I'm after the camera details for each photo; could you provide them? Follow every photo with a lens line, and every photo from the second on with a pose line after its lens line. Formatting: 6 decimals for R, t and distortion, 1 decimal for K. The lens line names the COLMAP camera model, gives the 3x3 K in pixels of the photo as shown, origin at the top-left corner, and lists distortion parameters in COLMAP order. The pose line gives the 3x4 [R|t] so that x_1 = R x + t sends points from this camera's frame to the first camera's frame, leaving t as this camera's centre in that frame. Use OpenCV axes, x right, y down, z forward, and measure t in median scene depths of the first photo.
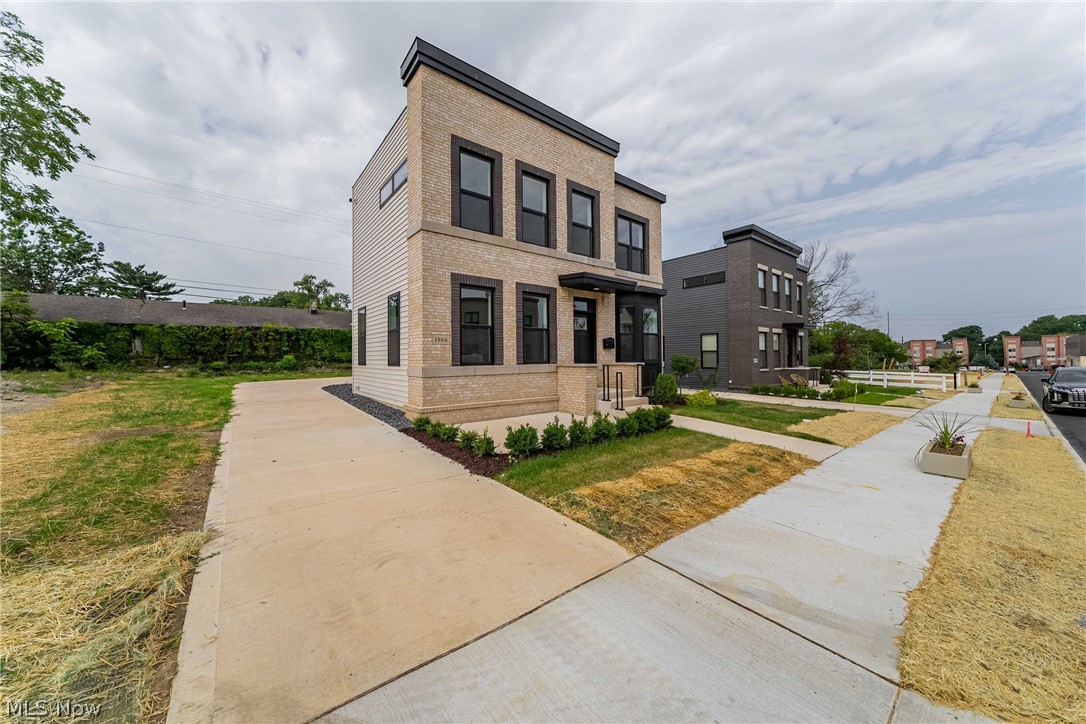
lens RADIAL K [[380.8, 0, 548.6], [0, 380.8, 361.7], [0, 0, 1]] dist [-0.000535, -0.000786]
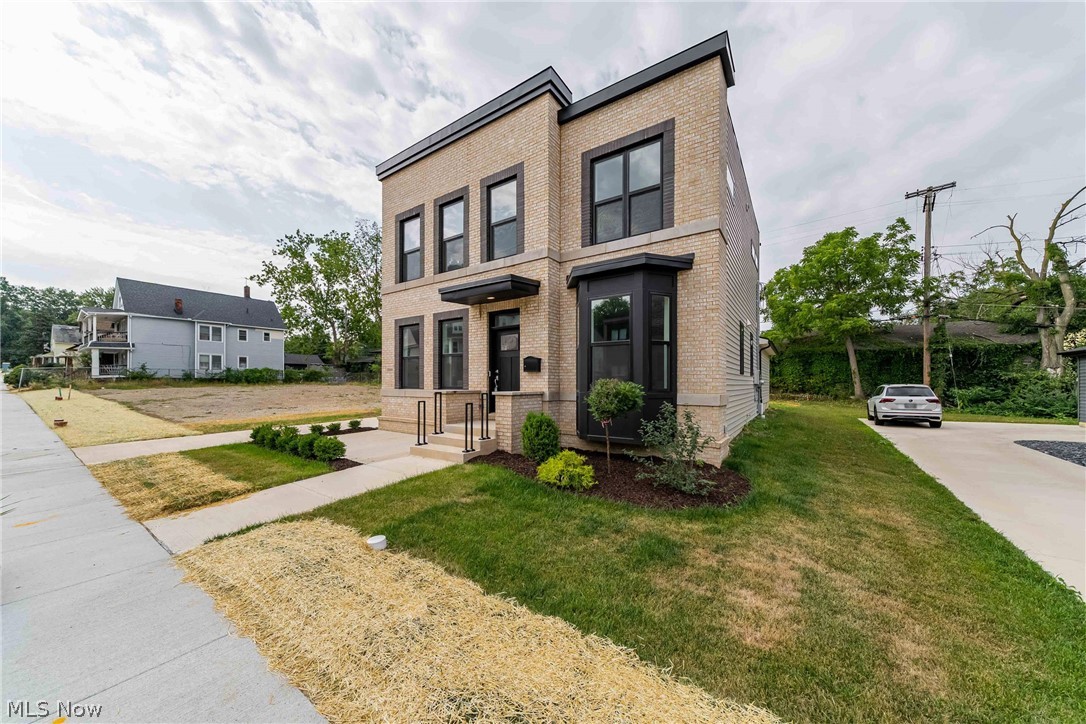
lens RADIAL K [[380.8, 0, 539.7], [0, 380.8, 393.4], [0, 0, 1]] dist [-0.000535, -0.000786]
pose [[0.269521, 0.035002, -0.962358, 0.971690], [-0.015739, 0.999366, 0.031940, -0.018912], [0.962866, 0.006538, 0.269901, 0.922493]]
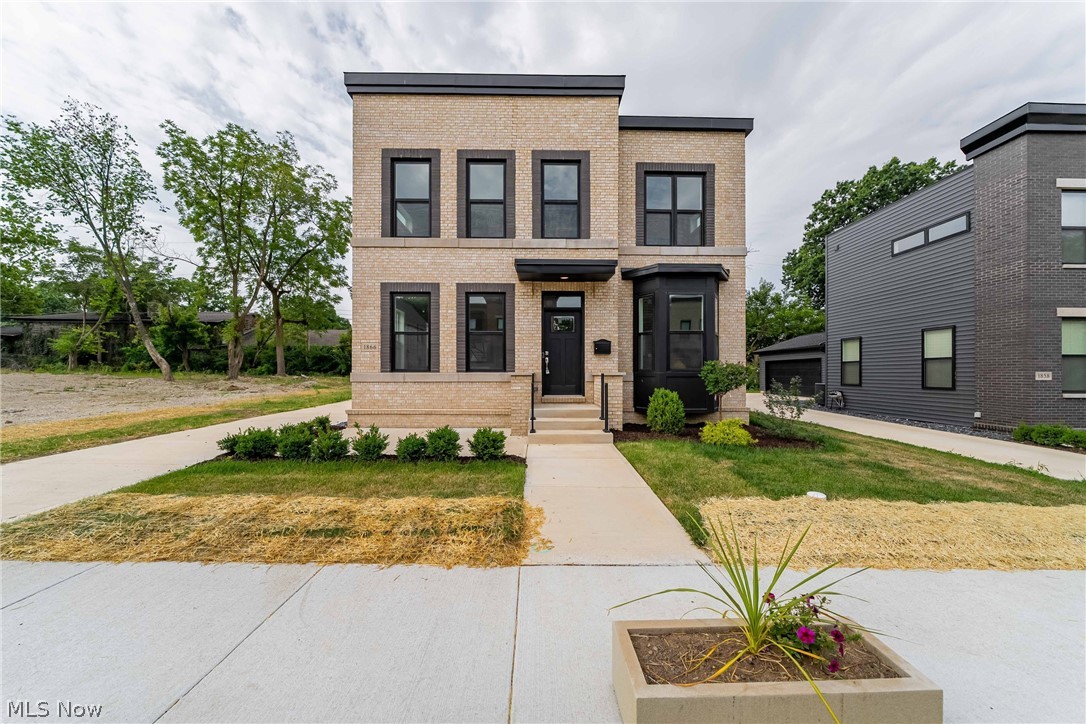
lens RADIAL K [[380.8, 0, 546.2], [0, 380.8, 379.3], [0, 0, 1]] dist [-0.000535, -0.000786]
pose [[0.786554, 0.018724, -0.617238, 0.609814], [-0.014700, 0.999825, 0.011597, 0.010033], [0.617347, -0.000048, 0.786691, 0.374070]]
